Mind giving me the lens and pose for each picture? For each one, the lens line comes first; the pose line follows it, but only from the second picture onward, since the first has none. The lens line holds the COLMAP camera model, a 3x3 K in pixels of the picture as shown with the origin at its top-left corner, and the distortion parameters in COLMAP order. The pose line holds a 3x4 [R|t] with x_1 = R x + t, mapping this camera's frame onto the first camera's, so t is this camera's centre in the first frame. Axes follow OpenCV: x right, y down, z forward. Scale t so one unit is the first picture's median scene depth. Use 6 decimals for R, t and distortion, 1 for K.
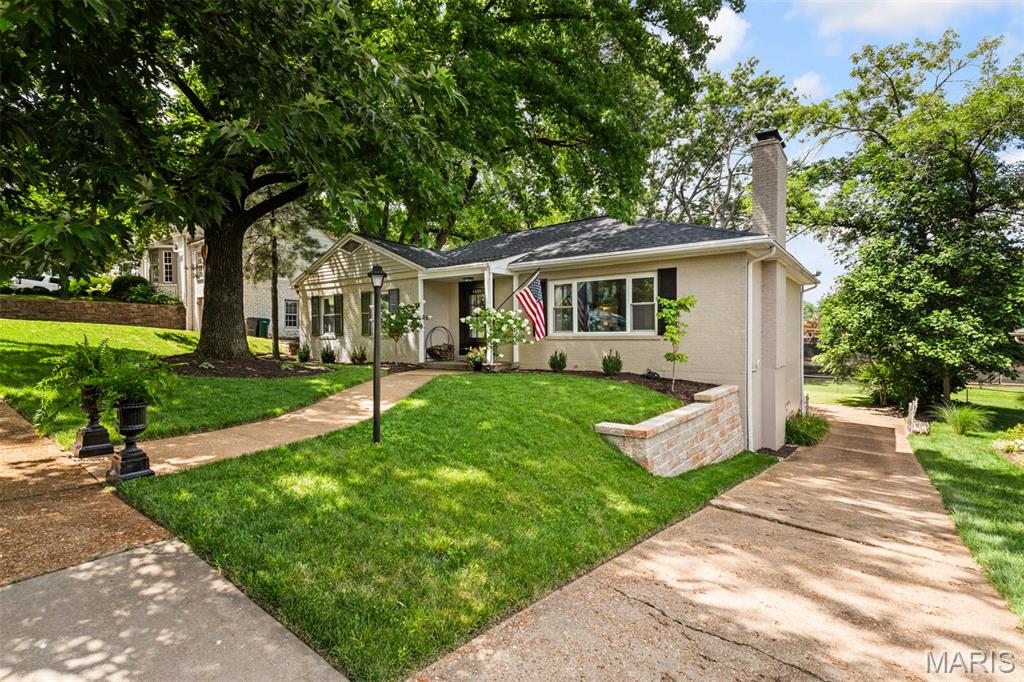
lens RADIAL K [[531.0, 0, 510.5], [0, 531.0, 341.7], [0, 0, 1]] dist [0.006107, -0.001593]
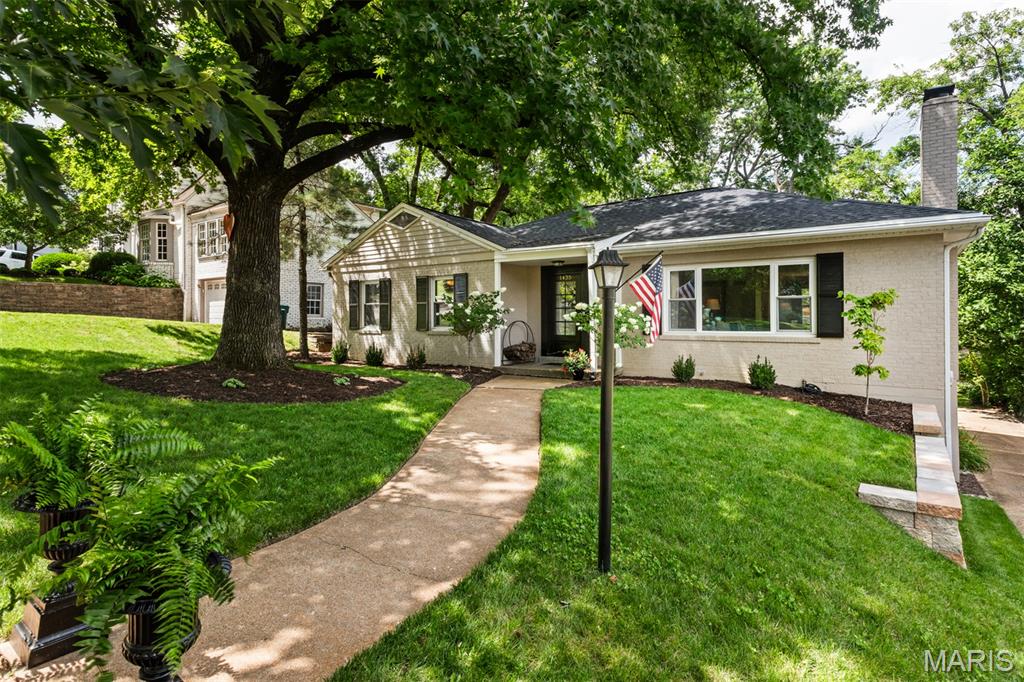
lens RADIAL K [[531.0, 0, 535.0], [0, 531.0, 303.8], [0, 0, 1]] dist [0.006107, -0.001593]
pose [[0.998159, 0.007195, 0.060228, -0.146077], [-0.005328, 0.999502, -0.031098, -0.027700], [-0.060422, 0.030720, 0.997700, 0.182626]]
